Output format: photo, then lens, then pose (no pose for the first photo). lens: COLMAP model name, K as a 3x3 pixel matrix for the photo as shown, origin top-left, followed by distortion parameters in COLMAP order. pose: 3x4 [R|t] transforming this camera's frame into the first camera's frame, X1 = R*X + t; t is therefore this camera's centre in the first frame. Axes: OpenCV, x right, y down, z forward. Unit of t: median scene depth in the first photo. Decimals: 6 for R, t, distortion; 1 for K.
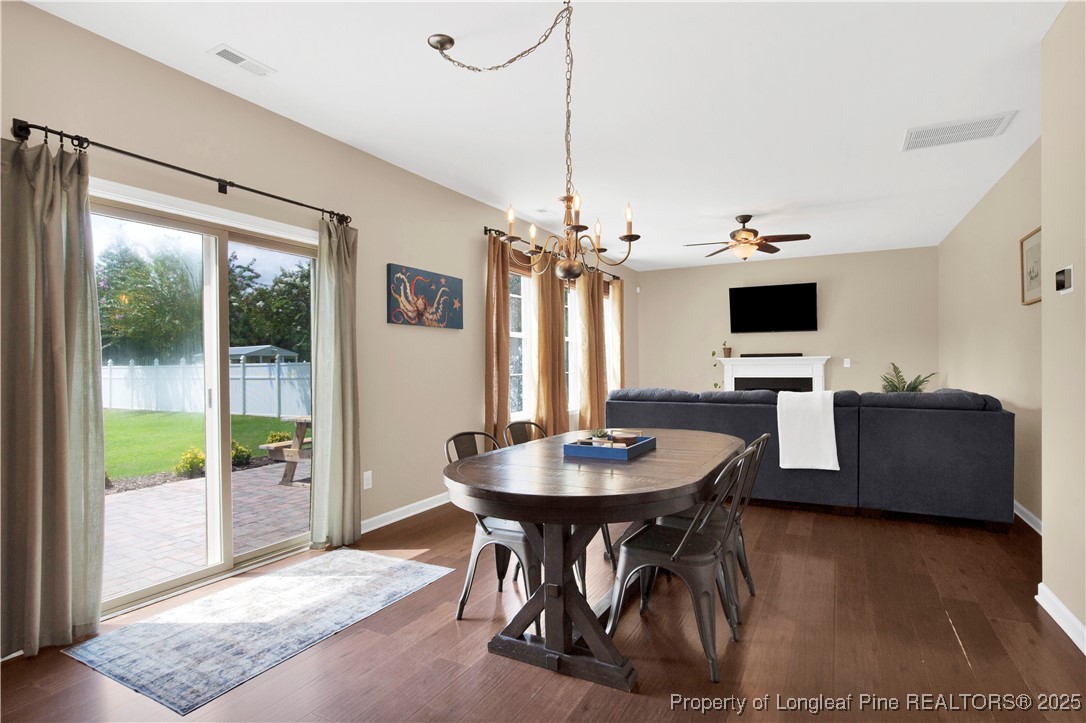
lens RADIAL K [[553.7, 0, 530.1], [0, 553.7, 357.0], [0, 0, 1]] dist [-0.027449, 0.002183]
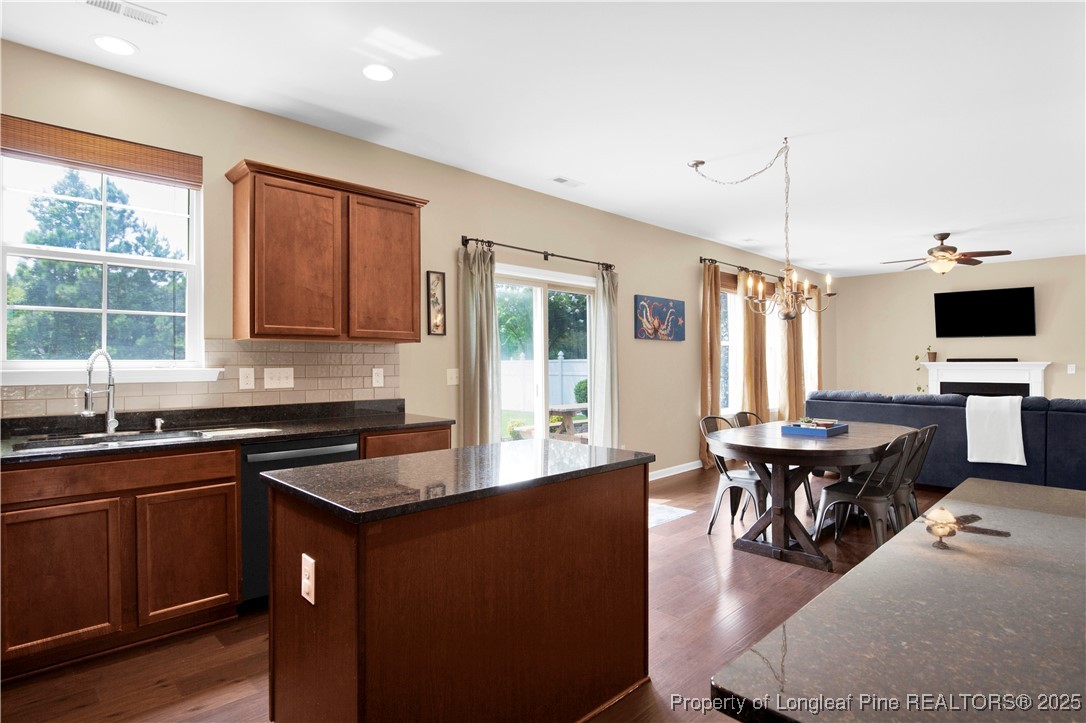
lens RADIAL K [[553.7, 0, 543.7], [0, 553.7, 351.8], [0, 0, 1]] dist [-0.027449, 0.002183]
pose [[0.956273, 0.005222, -0.292430, -0.067185], [-0.006215, 0.999978, -0.002466, -0.021460], [0.292410, 0.004175, 0.956284, -0.354735]]
